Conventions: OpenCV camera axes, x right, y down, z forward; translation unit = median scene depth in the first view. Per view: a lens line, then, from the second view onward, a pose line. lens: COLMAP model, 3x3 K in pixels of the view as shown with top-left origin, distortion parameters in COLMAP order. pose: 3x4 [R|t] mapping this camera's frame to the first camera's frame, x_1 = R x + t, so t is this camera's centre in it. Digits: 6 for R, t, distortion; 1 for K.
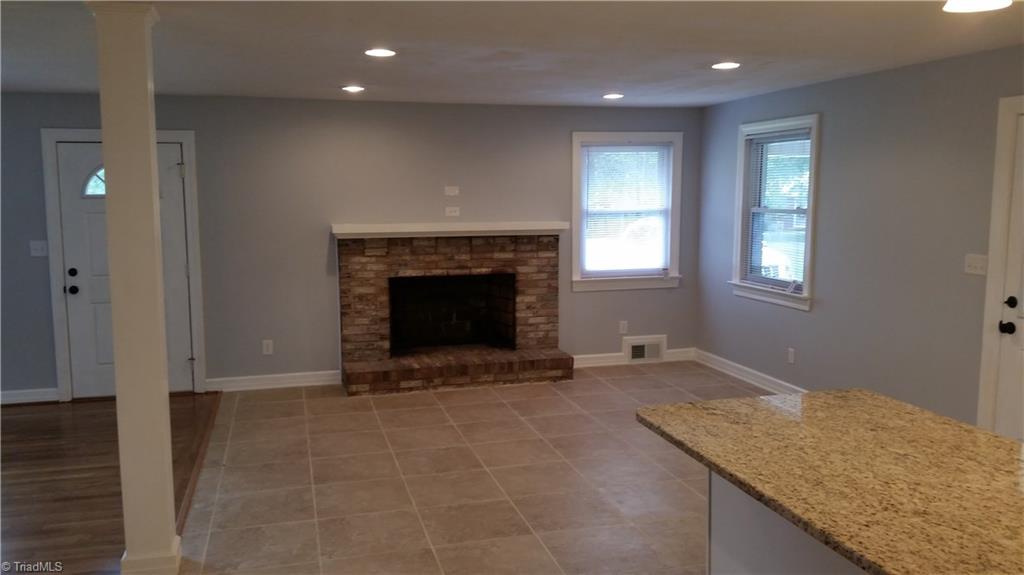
lens RADIAL K [[828.2, 0, 517.5], [0, 828.2, 294.5], [0, 0, 1]] dist [0.159750, -0.332761]
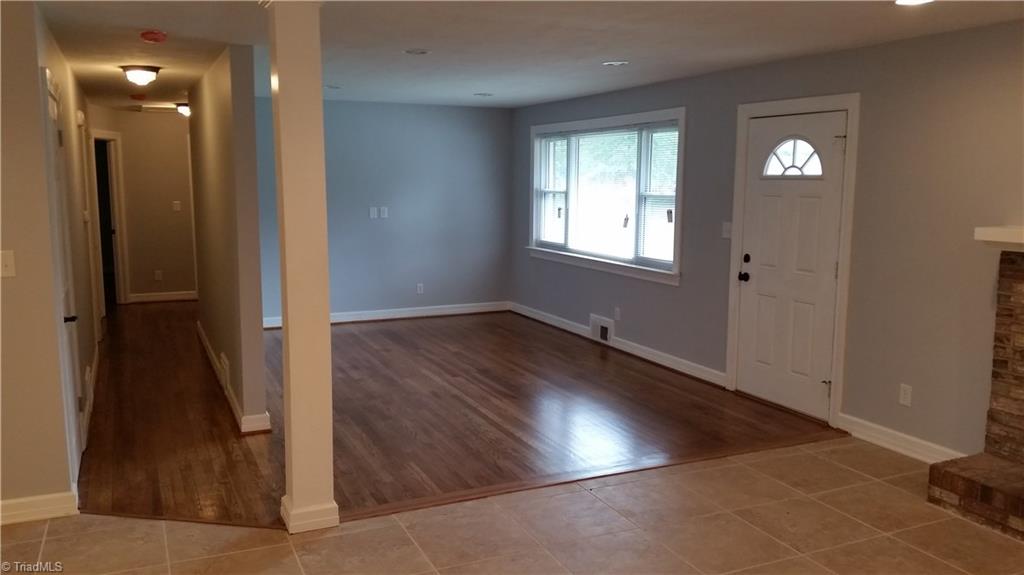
lens RADIAL K [[828.2, 0, 517.5], [0, 828.2, 294.5], [0, 0, 1]] dist [0.159750, -0.332761]
pose [[0.152362, 0.146012, -0.977479, 0.323028], [-0.124844, 0.983948, 0.127519, -0.067701], [0.980408, 0.102603, 0.168145, 0.548316]]
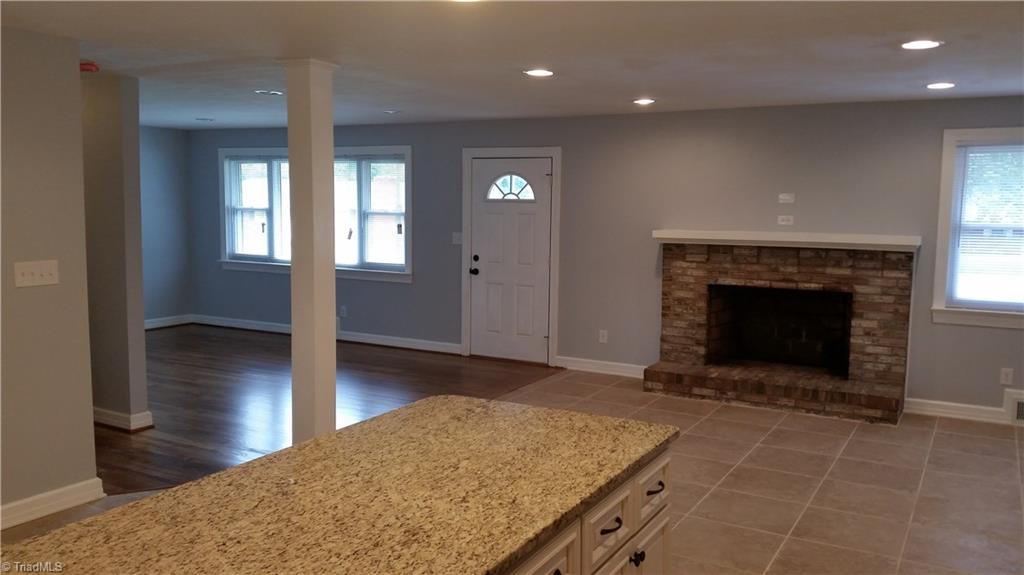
lens RADIAL K [[828.2, 0, 517.5], [0, 828.2, 294.5], [0, 0, 1]] dist [0.159750, -0.332761]
pose [[0.703702, 0.094834, -0.704138, 0.393882], [-0.104358, 0.994099, 0.029593, -0.013761], [0.702789, 0.052658, 0.709446, 0.125061]]
